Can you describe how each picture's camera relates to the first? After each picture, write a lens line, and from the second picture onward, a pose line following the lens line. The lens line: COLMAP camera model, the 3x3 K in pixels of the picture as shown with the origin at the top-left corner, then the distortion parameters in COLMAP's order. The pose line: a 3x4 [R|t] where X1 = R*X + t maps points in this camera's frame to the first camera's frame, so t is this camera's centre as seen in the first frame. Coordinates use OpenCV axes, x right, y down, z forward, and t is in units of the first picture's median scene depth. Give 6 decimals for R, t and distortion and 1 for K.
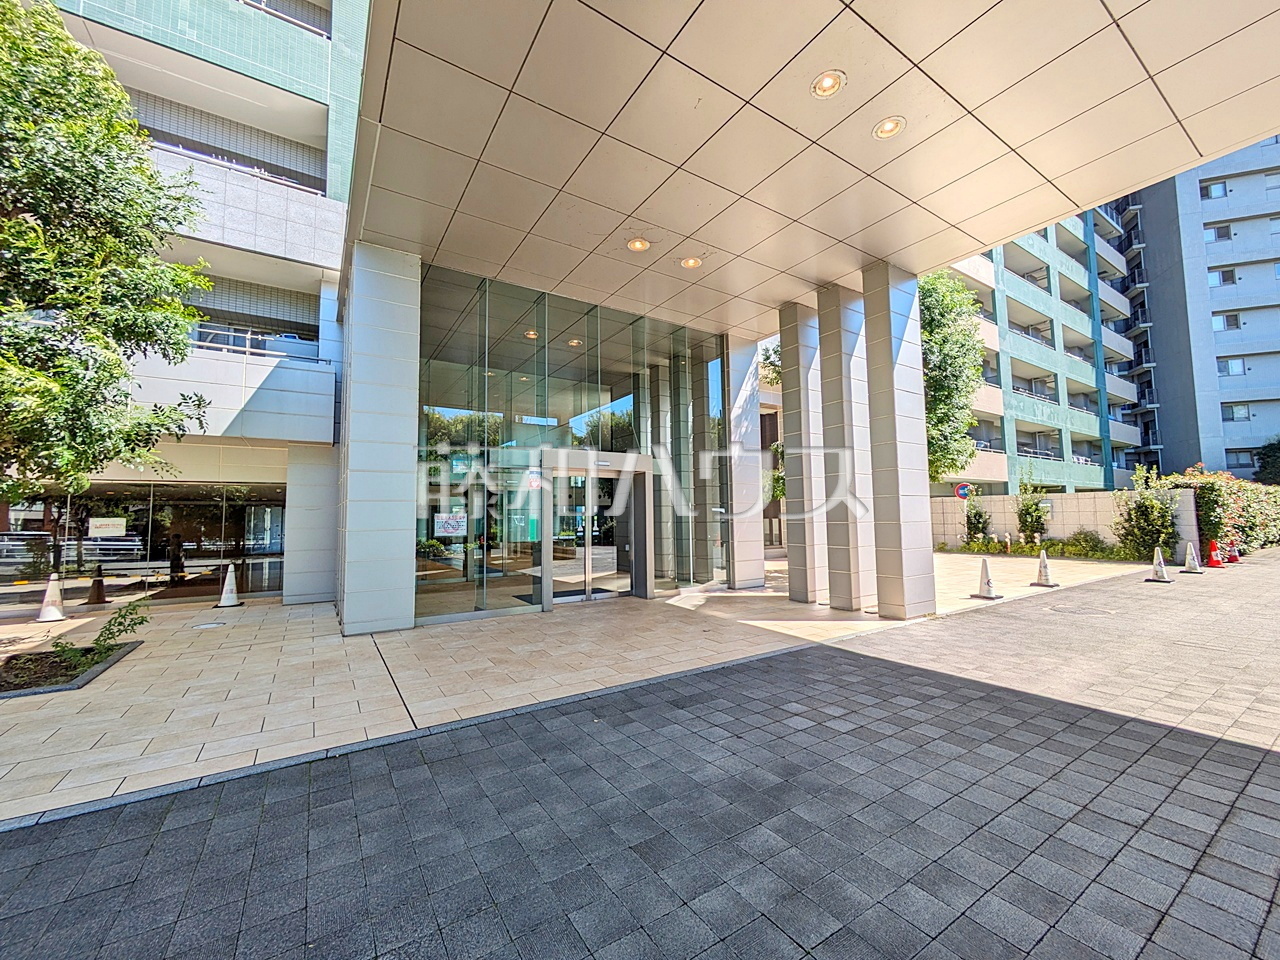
lens RADIAL K [[506.7, 0, 633.2], [0, 506.7, 475.8], [0, 0, 1]] dist [-0.002147, -0.000210]
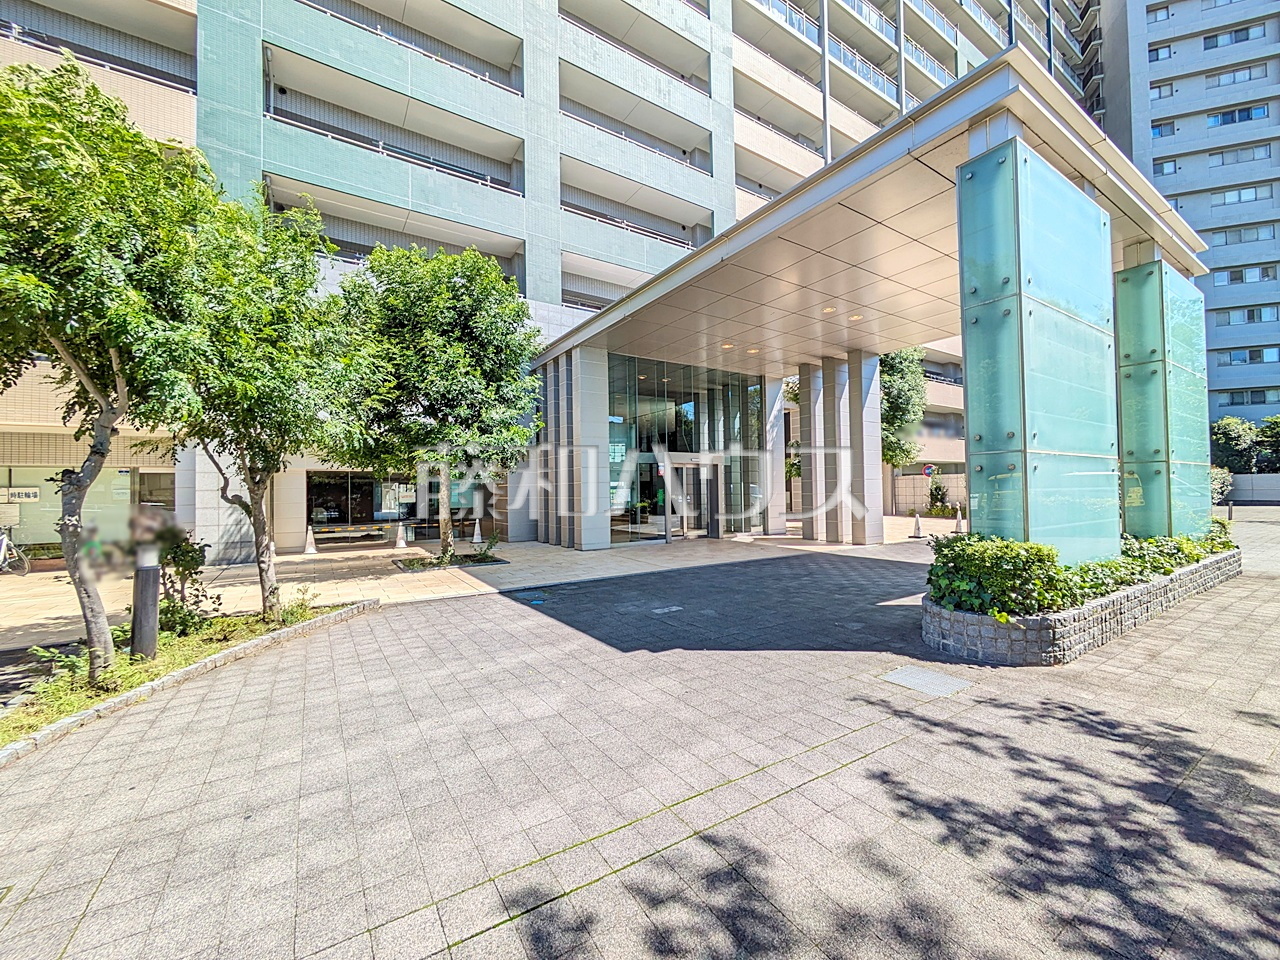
lens RADIAL K [[506.7, 0, 645.6], [0, 506.7, 485.0], [0, 0, 1]] dist [-0.002147, -0.000210]
pose [[0.999837, -0.007330, 0.016504, -0.215947], [0.006242, 0.997864, 0.065025, -0.044526], [-0.016946, -0.064912, 0.997747, -0.592756]]
